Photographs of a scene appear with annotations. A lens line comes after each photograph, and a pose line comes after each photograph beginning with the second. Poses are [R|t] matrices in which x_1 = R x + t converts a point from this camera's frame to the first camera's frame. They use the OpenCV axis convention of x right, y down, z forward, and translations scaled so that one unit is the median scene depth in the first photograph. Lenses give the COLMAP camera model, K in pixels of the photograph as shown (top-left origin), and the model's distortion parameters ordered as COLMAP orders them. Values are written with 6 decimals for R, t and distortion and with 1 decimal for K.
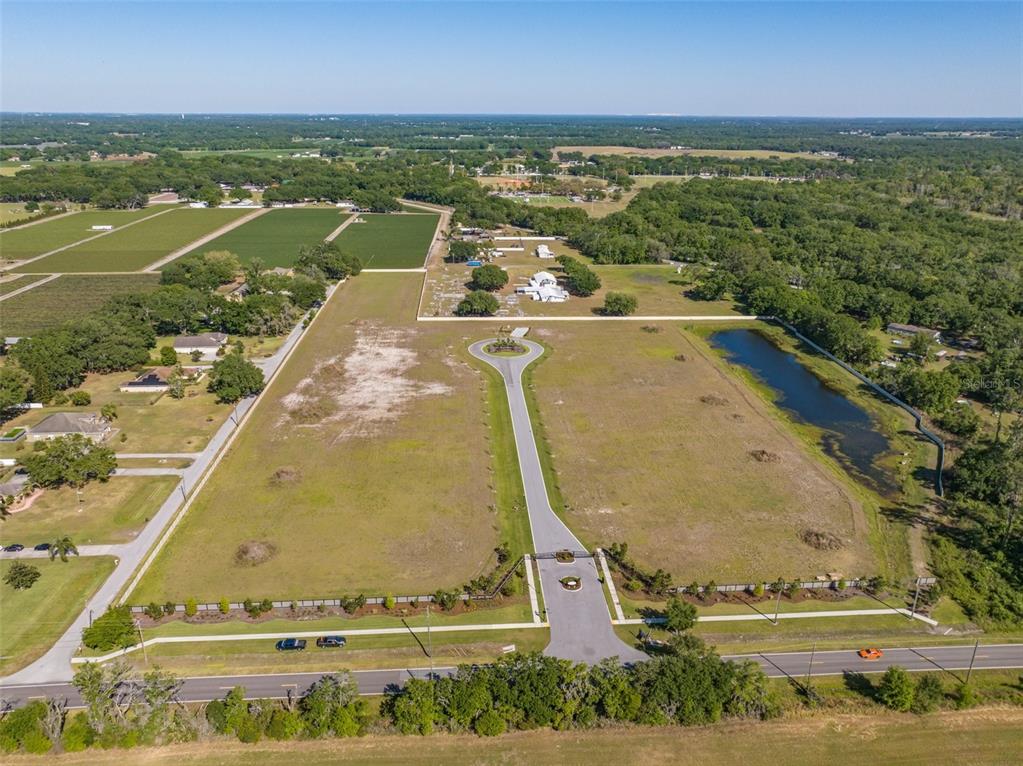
lens RADIAL K [[733.9, 0, 511.5], [0, 733.9, 383.0], [0, 0, 1]] dist [0.000387, 0.003203]
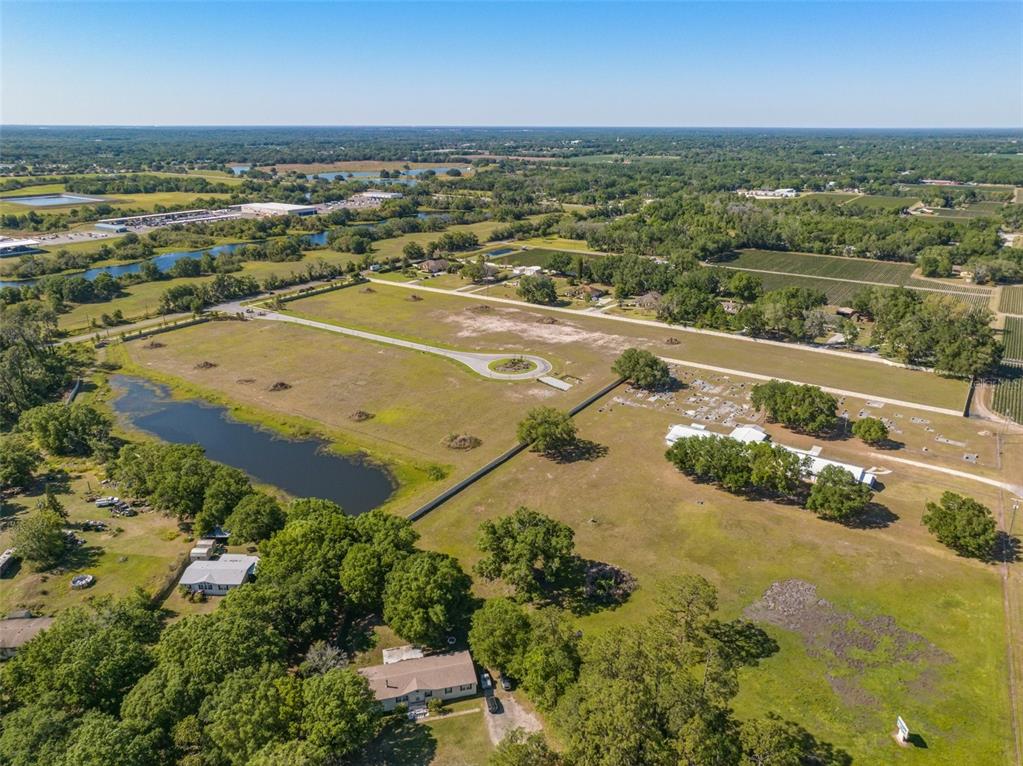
lens RADIAL K [[717.1, 0, 511.5], [0, 717.1, 383.0], [0, 0, 1]] dist [0.002185, -0.001693]
pose [[-0.613450, 0.264675, -0.744061, 0.837687], [-0.280056, 0.808028, 0.518325, -0.616805], [0.738409, 0.526345, -0.421561, 1.672828]]
